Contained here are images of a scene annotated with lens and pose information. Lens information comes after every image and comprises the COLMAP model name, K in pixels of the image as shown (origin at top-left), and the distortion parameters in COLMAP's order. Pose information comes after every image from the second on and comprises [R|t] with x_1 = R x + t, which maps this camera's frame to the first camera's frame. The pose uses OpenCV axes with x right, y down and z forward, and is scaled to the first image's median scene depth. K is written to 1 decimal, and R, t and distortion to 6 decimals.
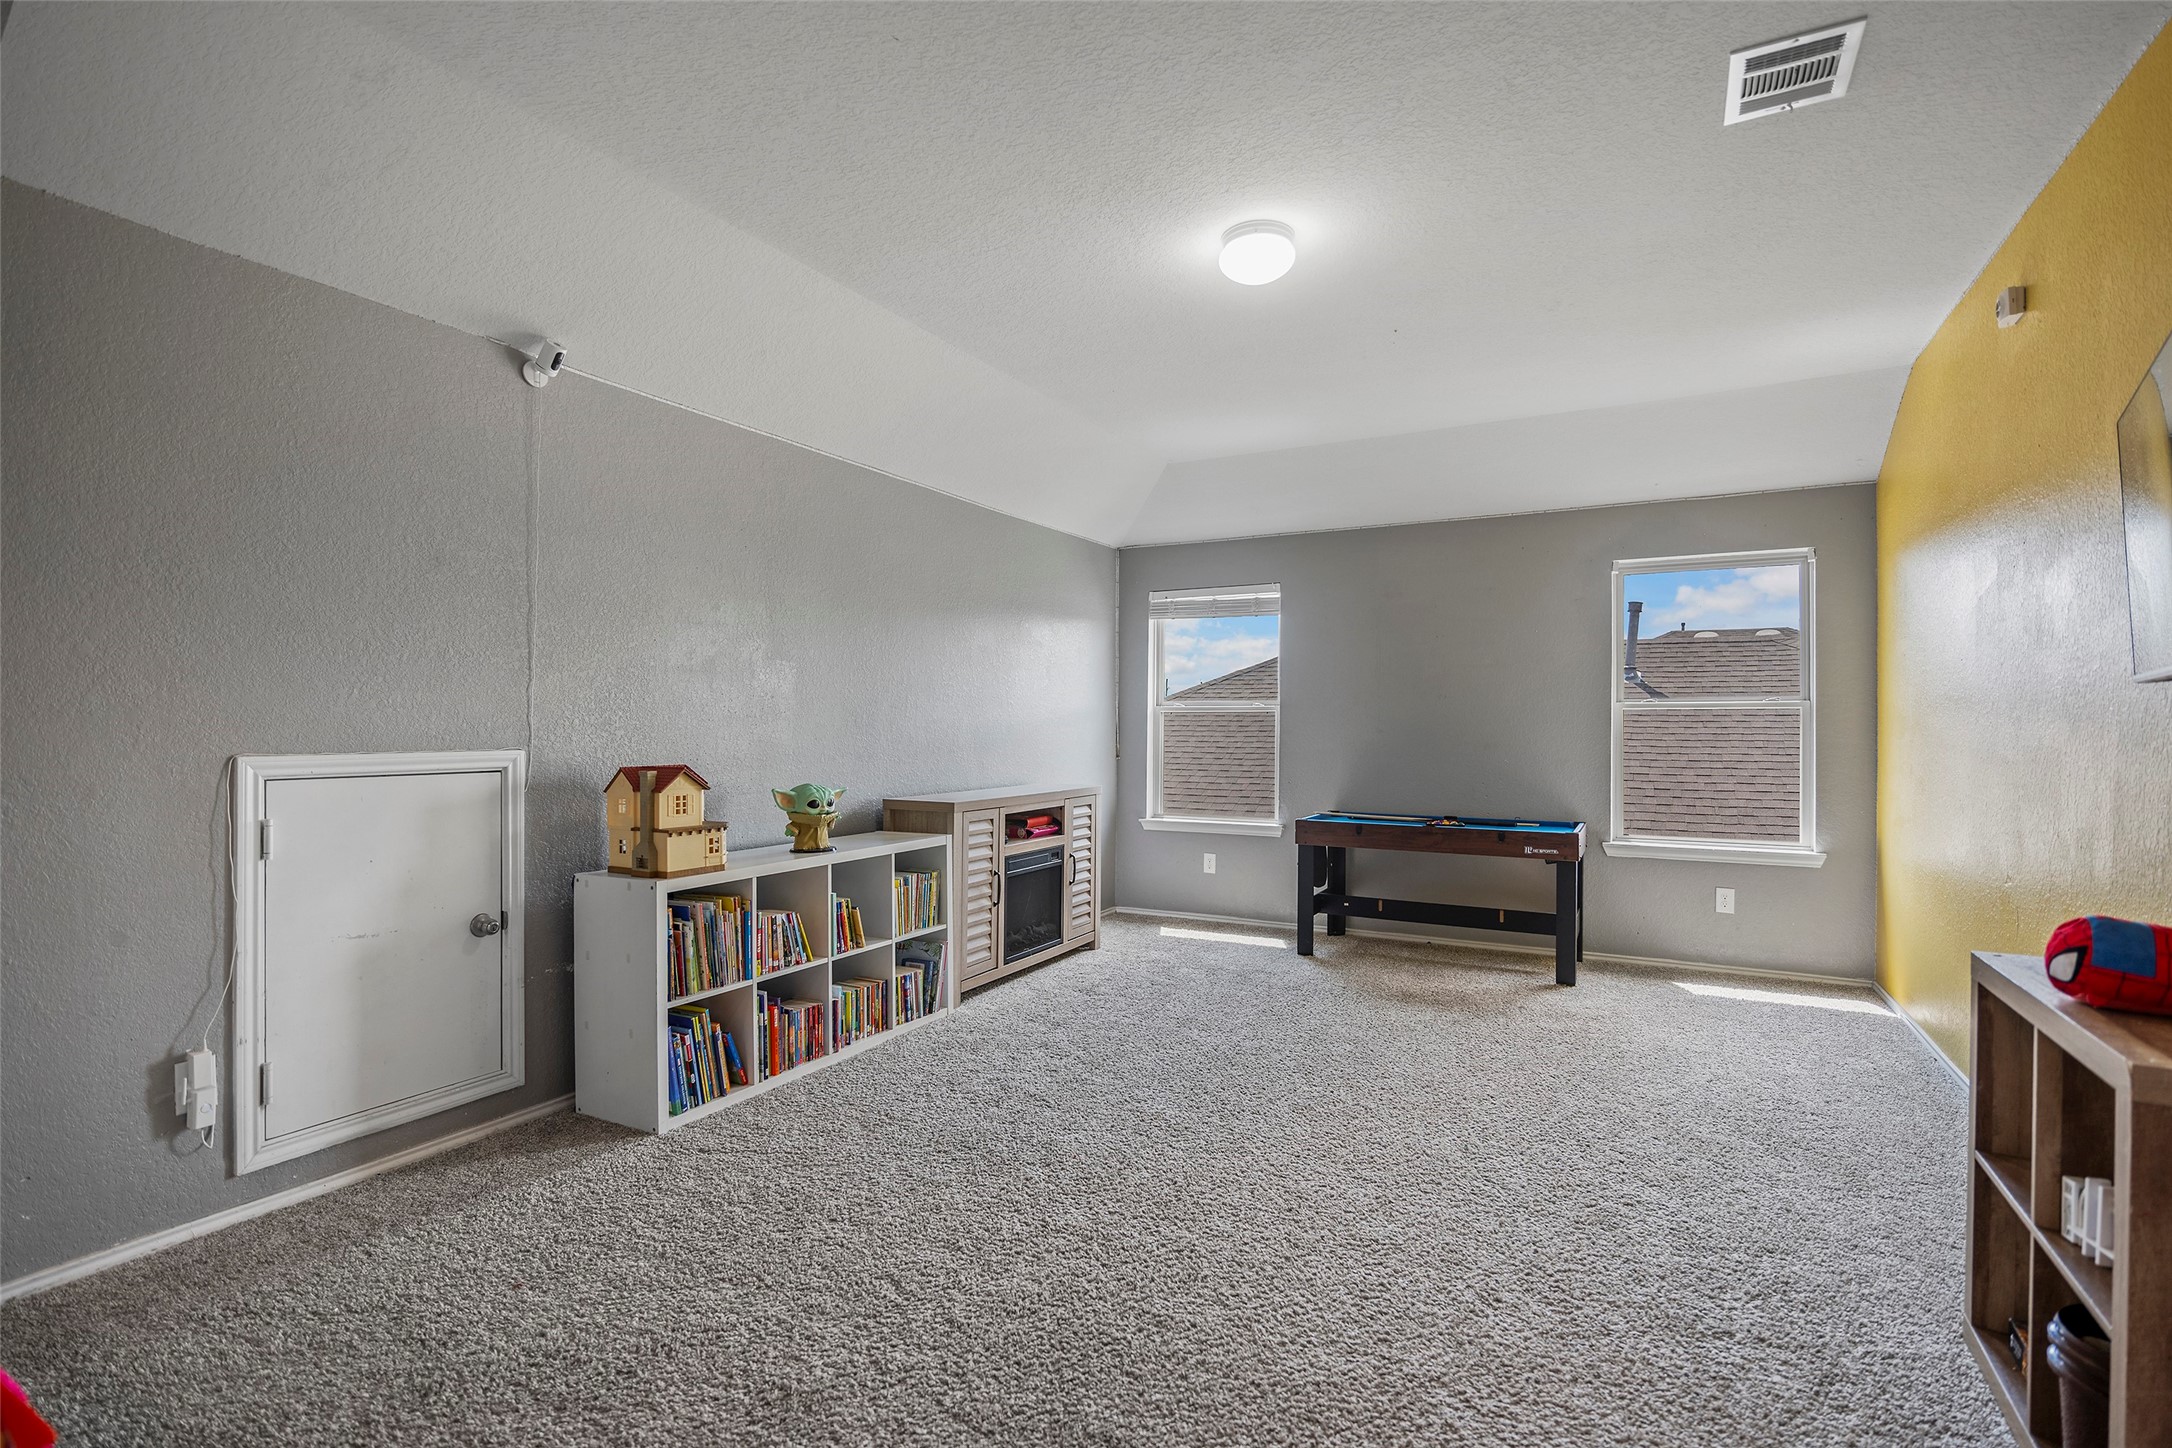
lens RADIAL K [[1014.1, 0, 1086.0], [0, 1014.1, 724.0], [0, 0, 1]] dist [-0.002191, -0.000105]
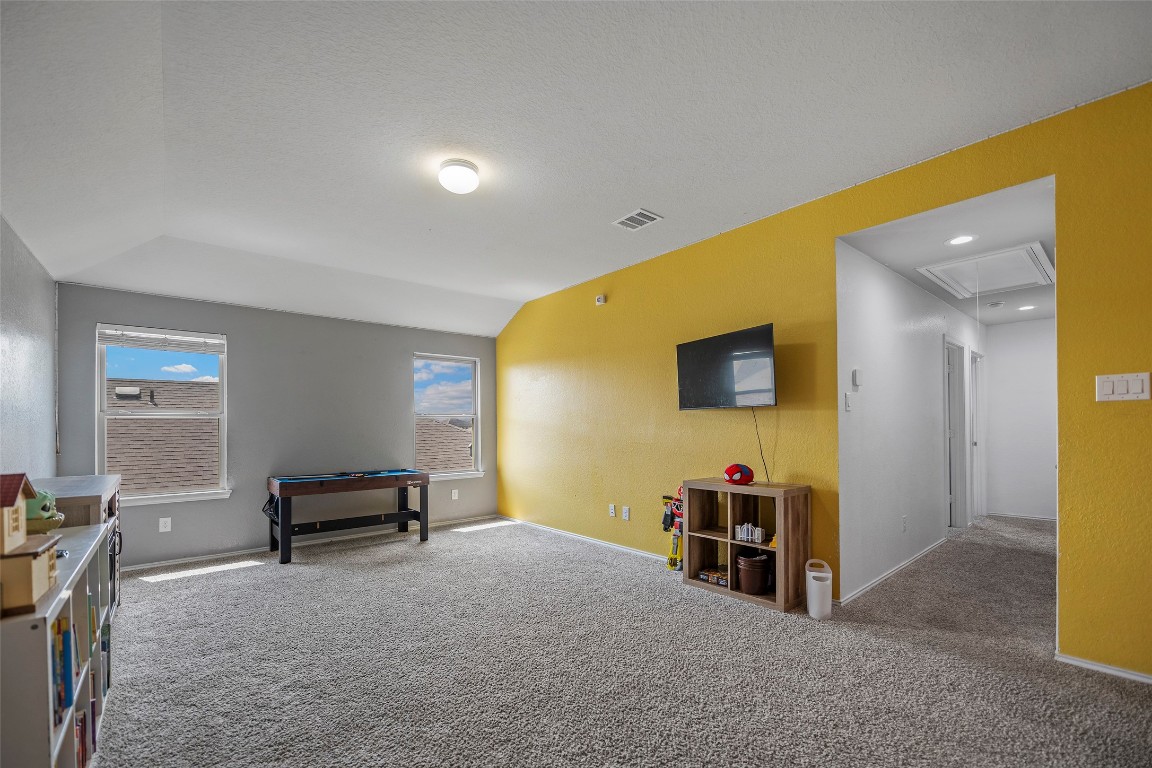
lens RADIAL K [[485.0, 0, 576.7], [0, 485.0, 426.7], [0, 0, 1]] dist [-0.016331, -0.000051]
pose [[0.354232, -0.005404, 0.935142, -0.397824], [0.008527, 0.999960, 0.002548, 0.006501], [-0.935119, 0.007071, 0.354264, 0.304407]]
